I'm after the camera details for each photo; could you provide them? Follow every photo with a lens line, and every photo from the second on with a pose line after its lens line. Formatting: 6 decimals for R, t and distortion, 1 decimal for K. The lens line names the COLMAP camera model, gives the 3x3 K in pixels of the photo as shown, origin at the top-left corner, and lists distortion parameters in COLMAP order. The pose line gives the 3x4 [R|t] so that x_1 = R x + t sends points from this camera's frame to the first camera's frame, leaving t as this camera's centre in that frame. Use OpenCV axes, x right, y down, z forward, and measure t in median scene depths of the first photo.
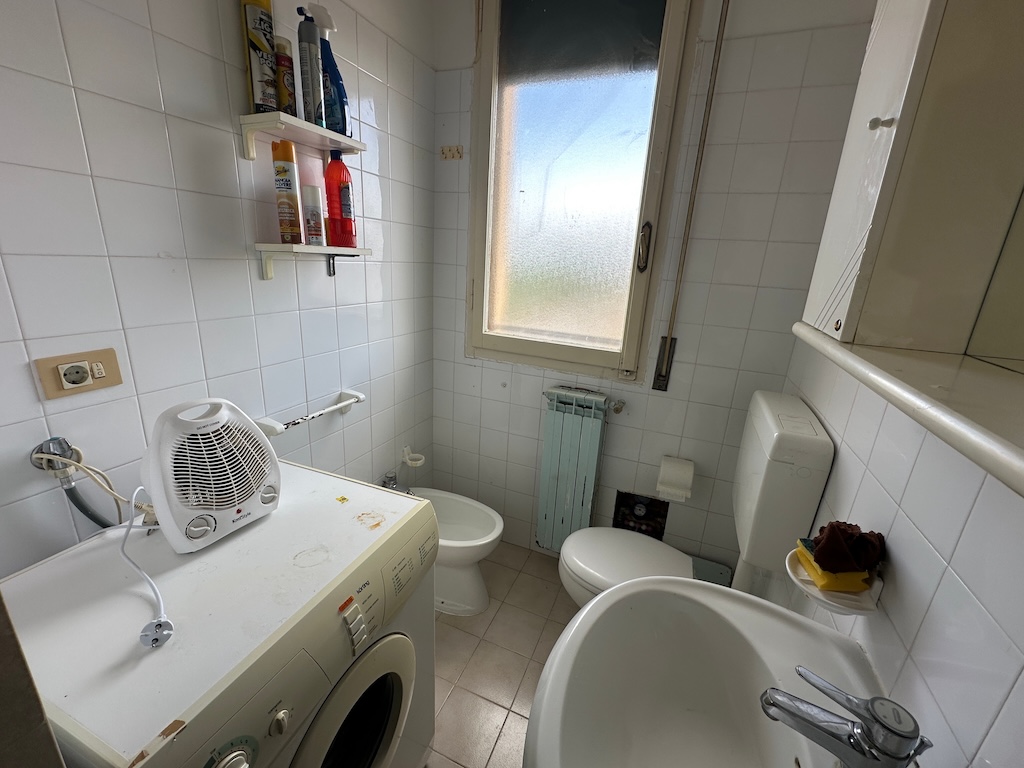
lens RADIAL K [[425.6, 0, 512.0], [0, 425.6, 384.0], [0, 0, 1]] dist [-0.002440, -0.000025]
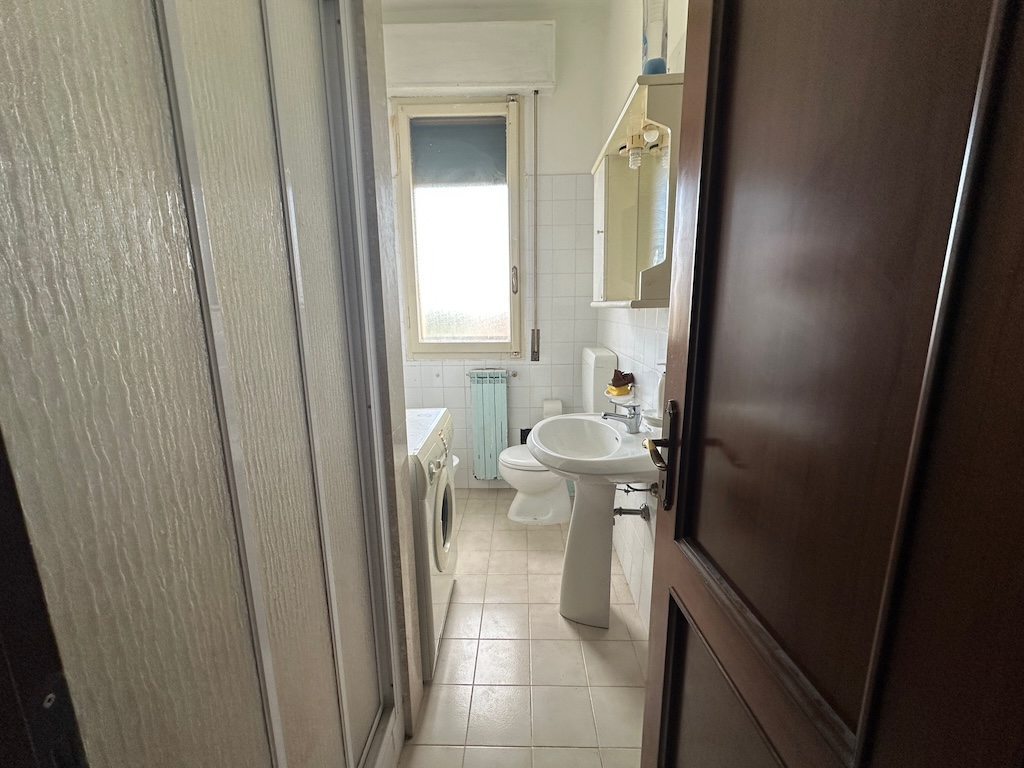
lens RADIAL K [[410.5, 0, 515.5], [0, 410.5, 382.7], [0, 0, 1]] dist [-0.000892, -0.000090]
pose [[0.928045, -0.137109, 0.346315, -0.397316], [0.169991, 0.983215, -0.066273, 0.251954], [-0.331415, 0.120375, 0.935774, -0.648986]]
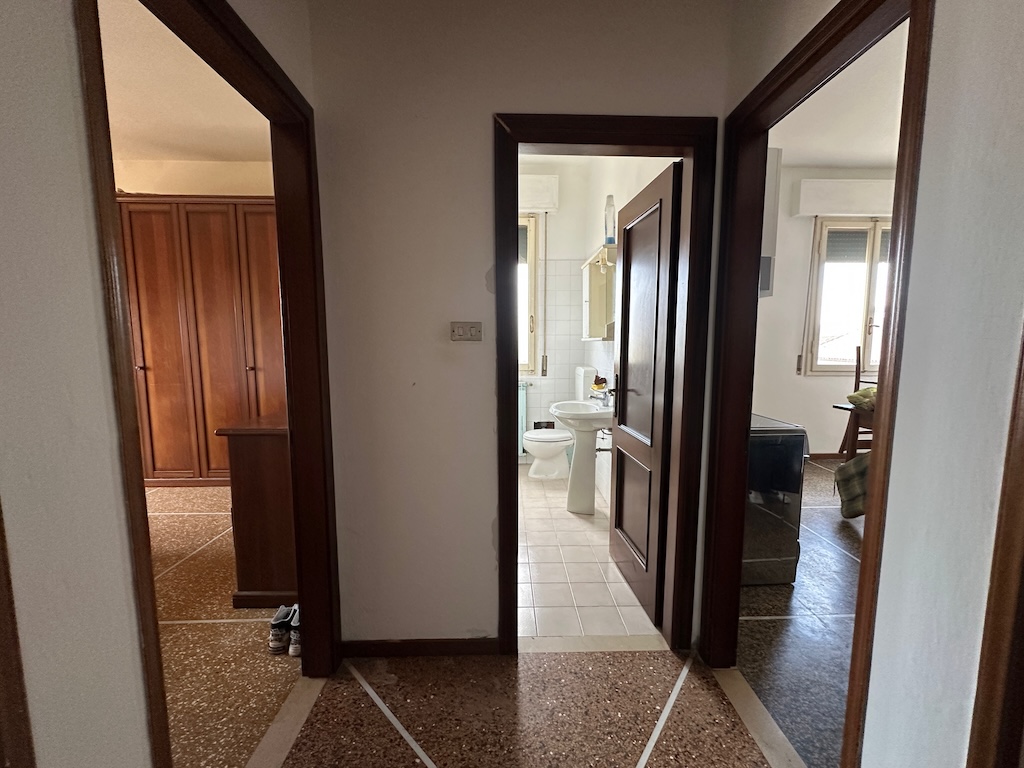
lens RADIAL K [[410.5, 0, 515.5], [0, 410.5, 382.7], [0, 0, 1]] dist [-0.000892, -0.000090]
pose [[0.913732, -0.101876, 0.393338, -1.035467], [0.170450, 0.974867, -0.143464, 0.494019], [-0.368836, 0.198132, 0.908132, -1.552865]]
